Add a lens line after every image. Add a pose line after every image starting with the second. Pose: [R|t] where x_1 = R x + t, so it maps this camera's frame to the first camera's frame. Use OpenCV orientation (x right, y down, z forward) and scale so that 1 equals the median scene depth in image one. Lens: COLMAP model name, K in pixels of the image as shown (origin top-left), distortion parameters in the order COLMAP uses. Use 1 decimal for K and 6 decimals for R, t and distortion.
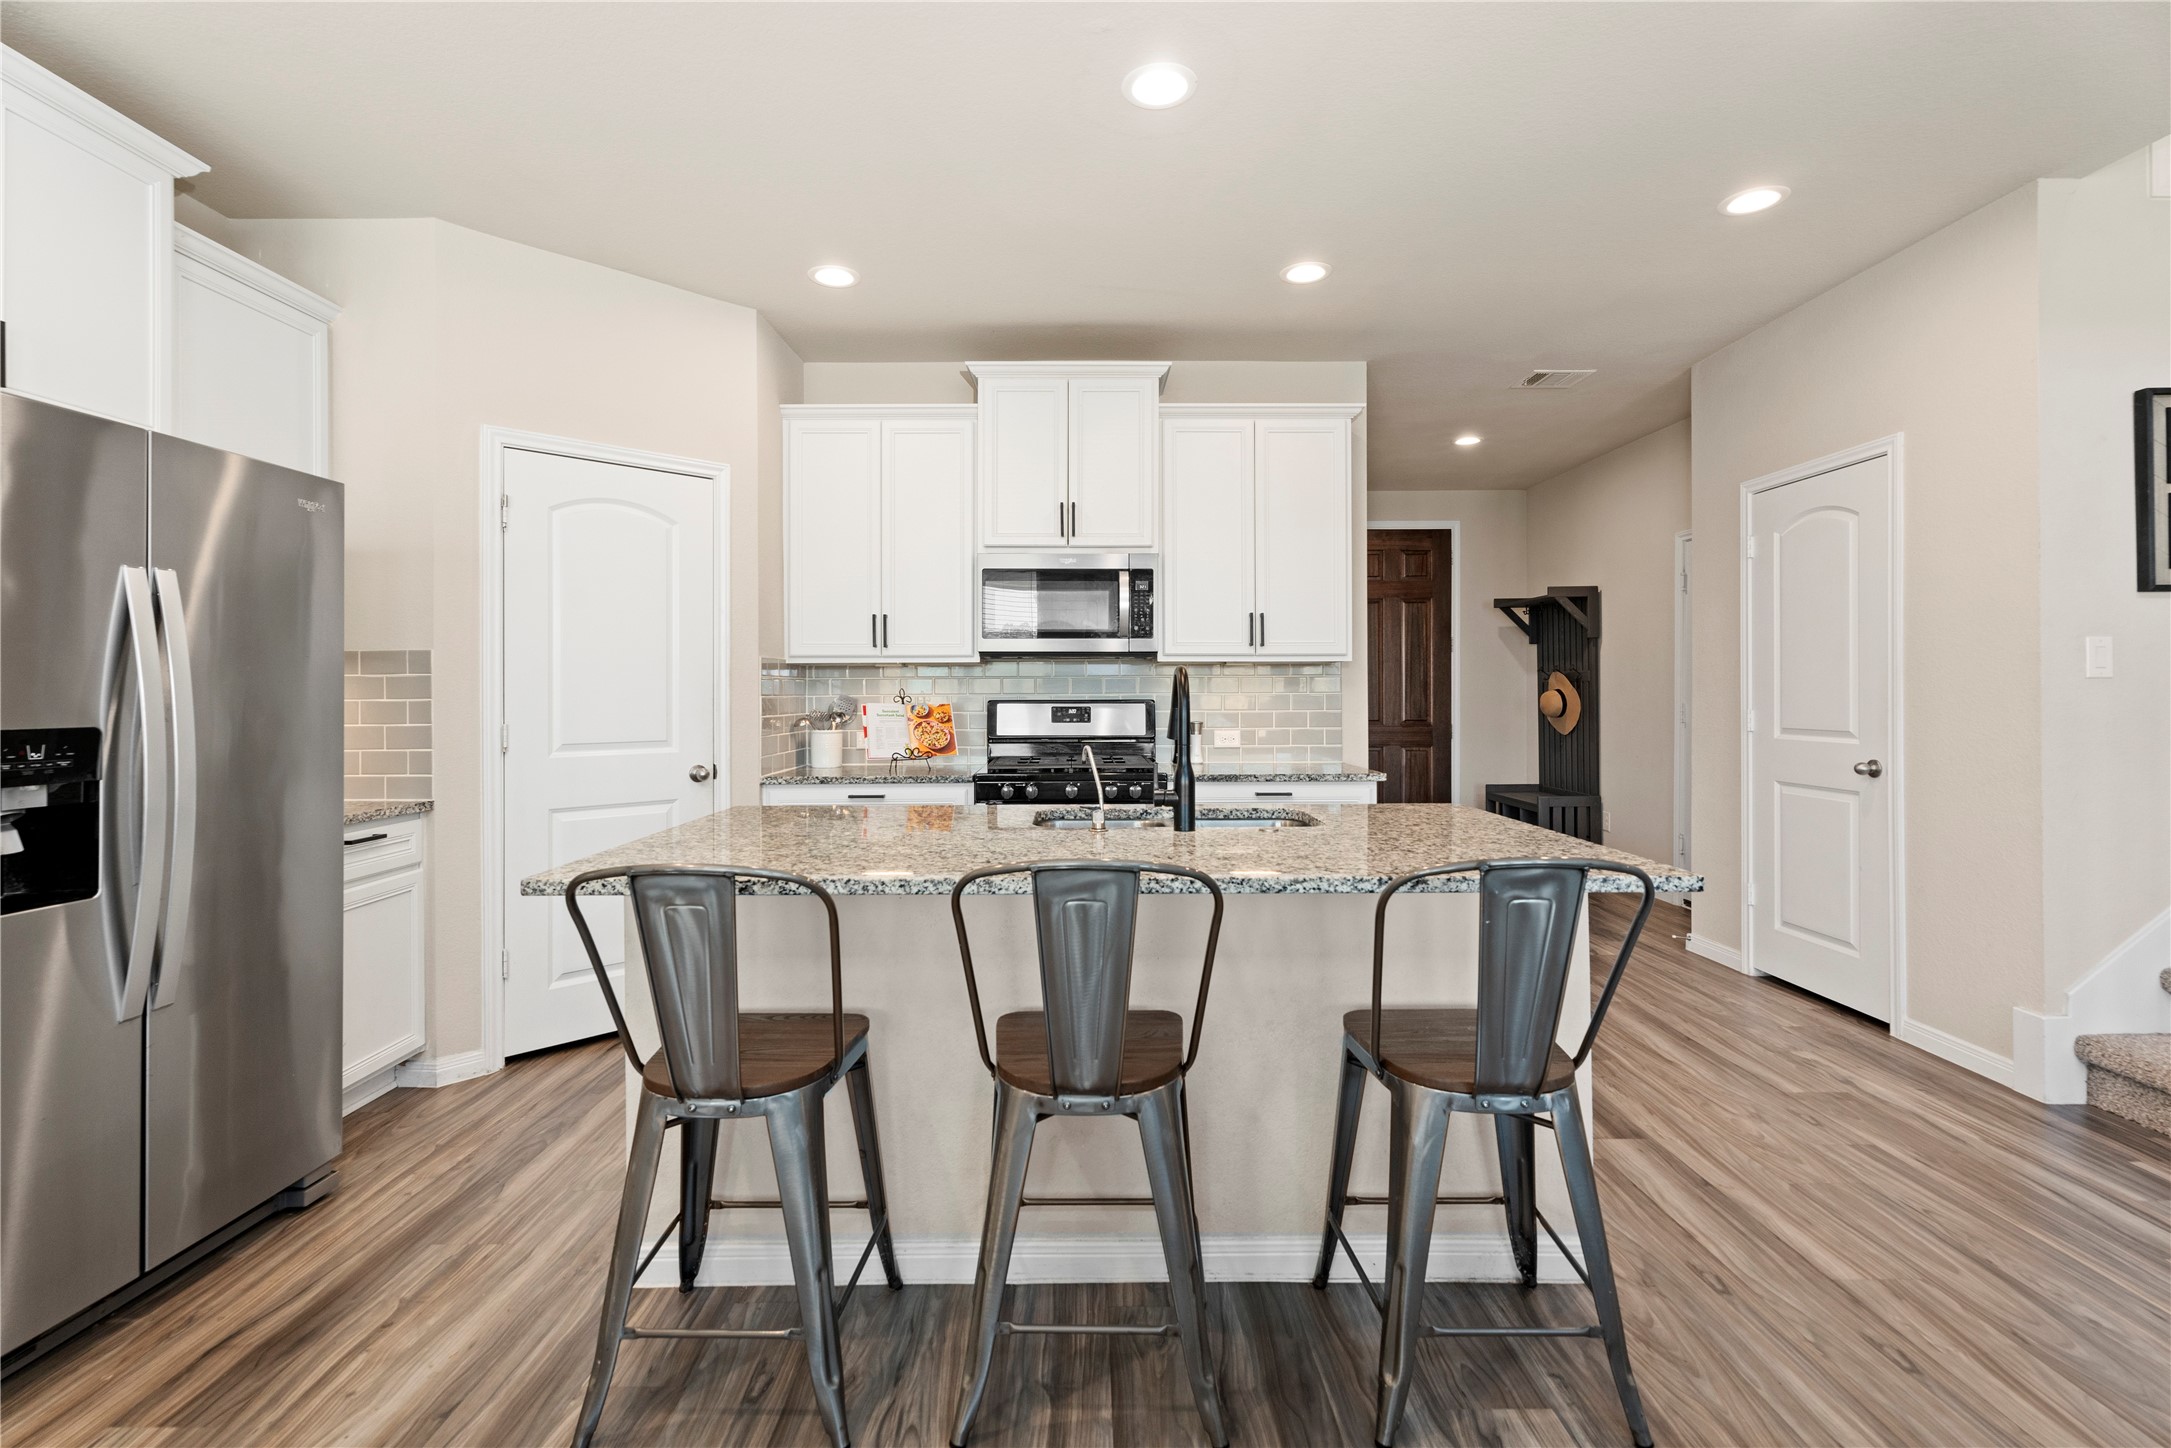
lens RADIAL K [[983.7, 0, 1079.0], [0, 983.7, 705.5], [0, 0, 1]] dist [0.000144, -0.000241]
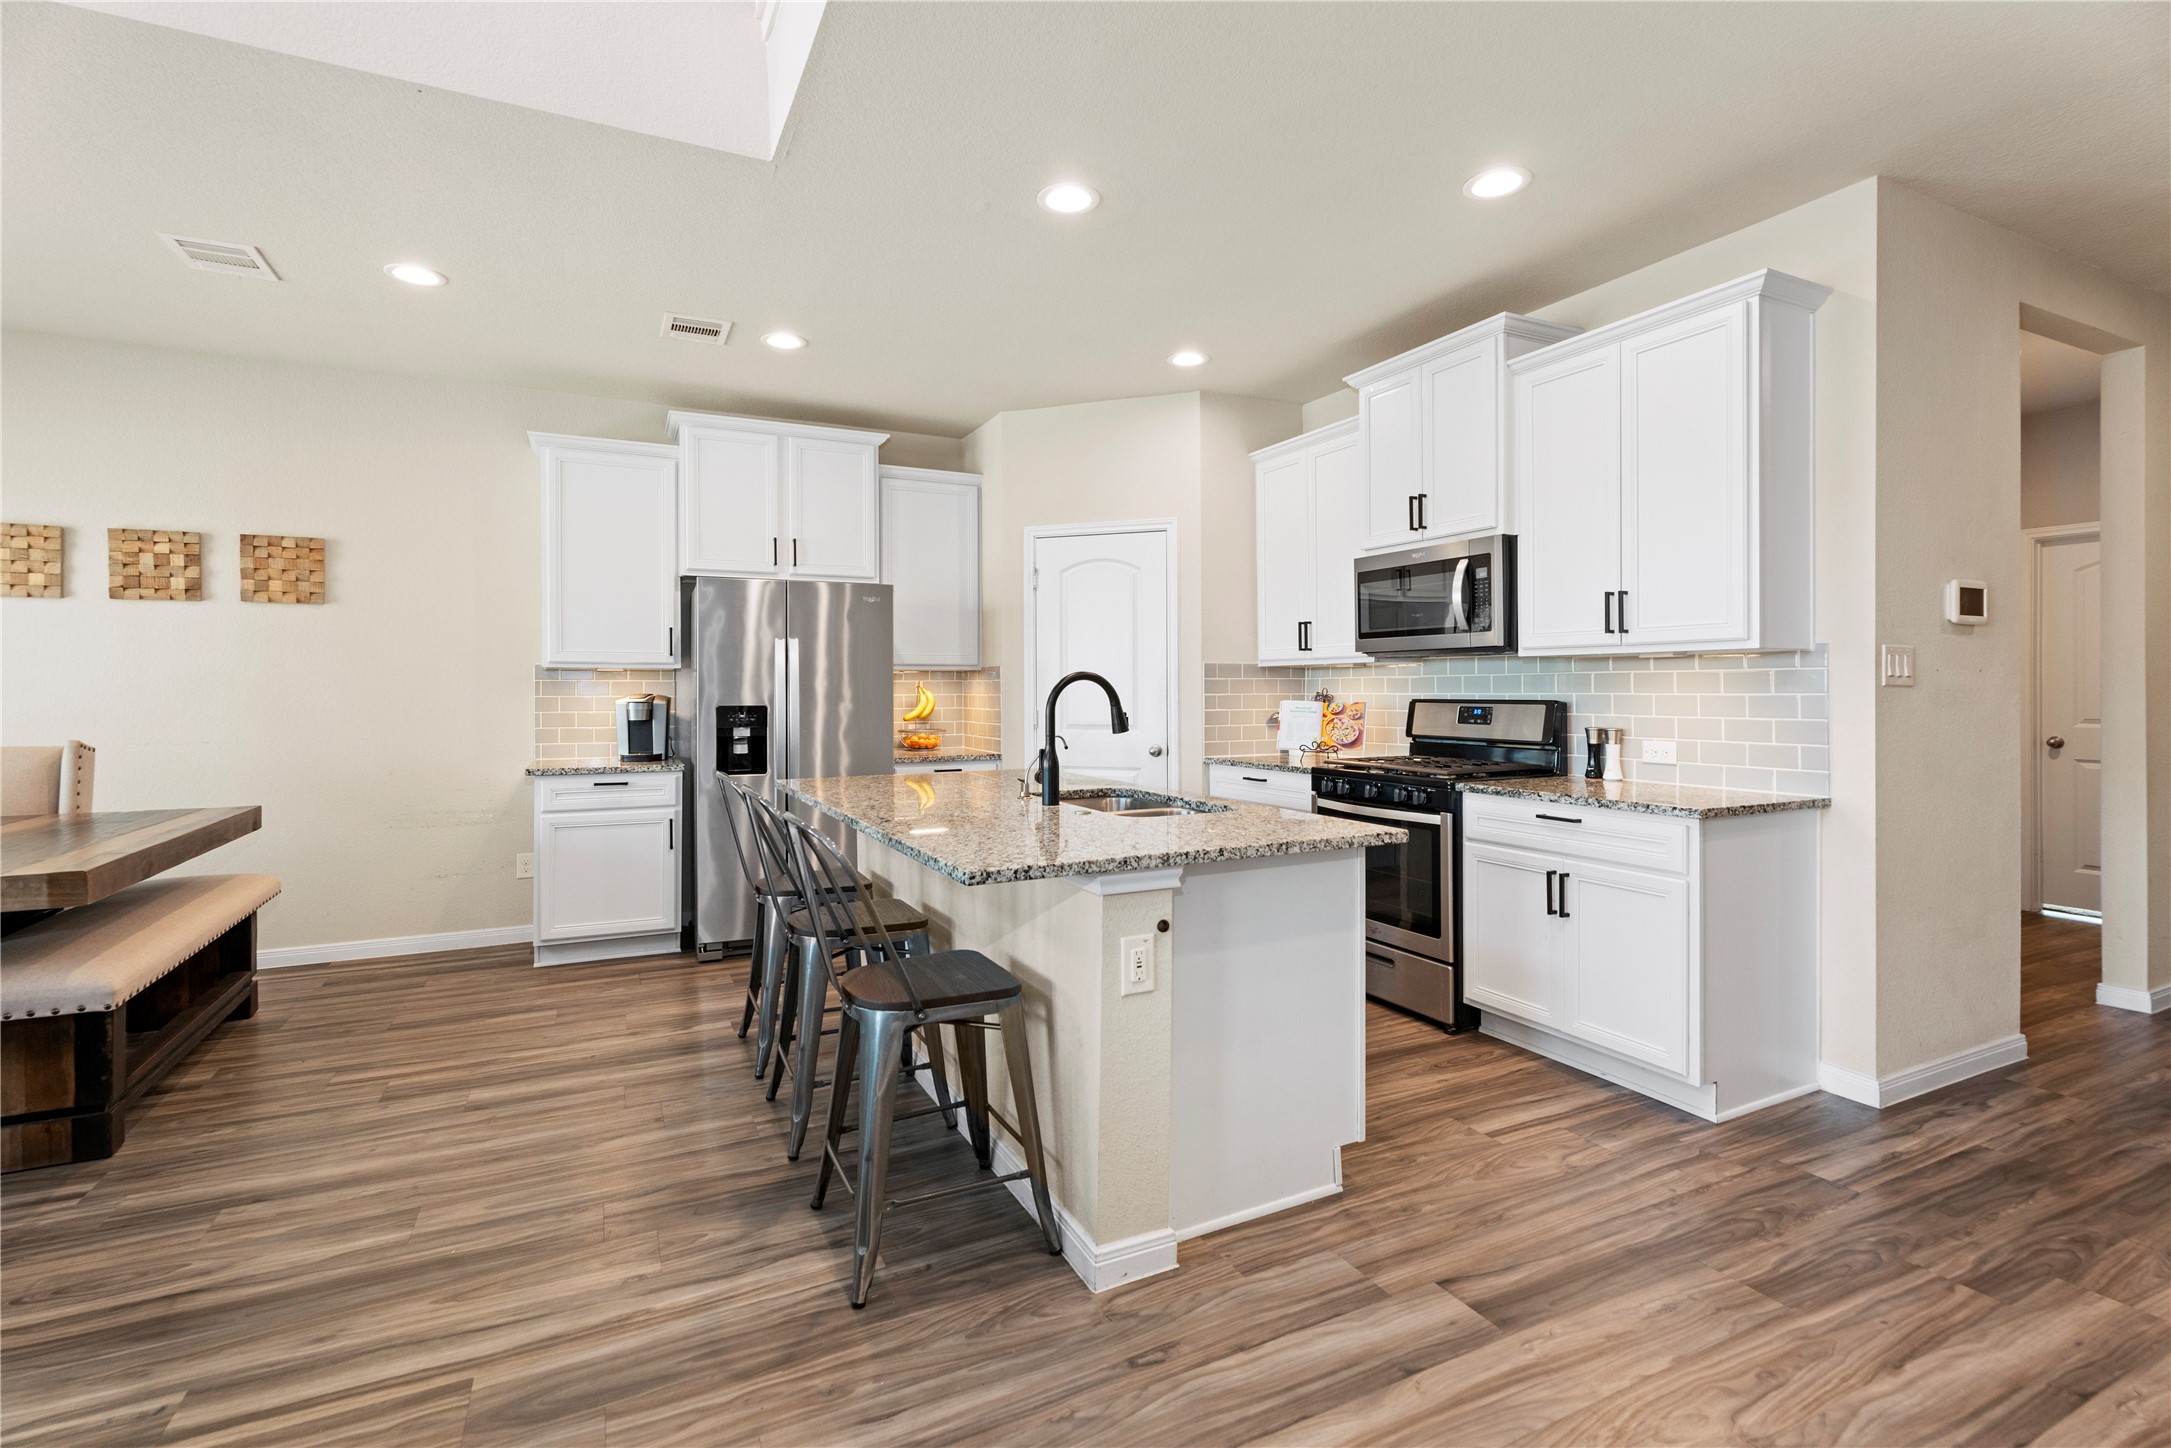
lens RADIAL K [[975.9, 0, 1059.2], [0, 975.9, 694.7], [0, 0, 1]] dist [0.003292, 0.000002]
pose [[0.438872, 0.005489, -0.898533, 0.694005], [-0.011151, 0.999938, 0.000661, -0.006904], [0.898480, 0.009729, 0.438906, 0.264132]]
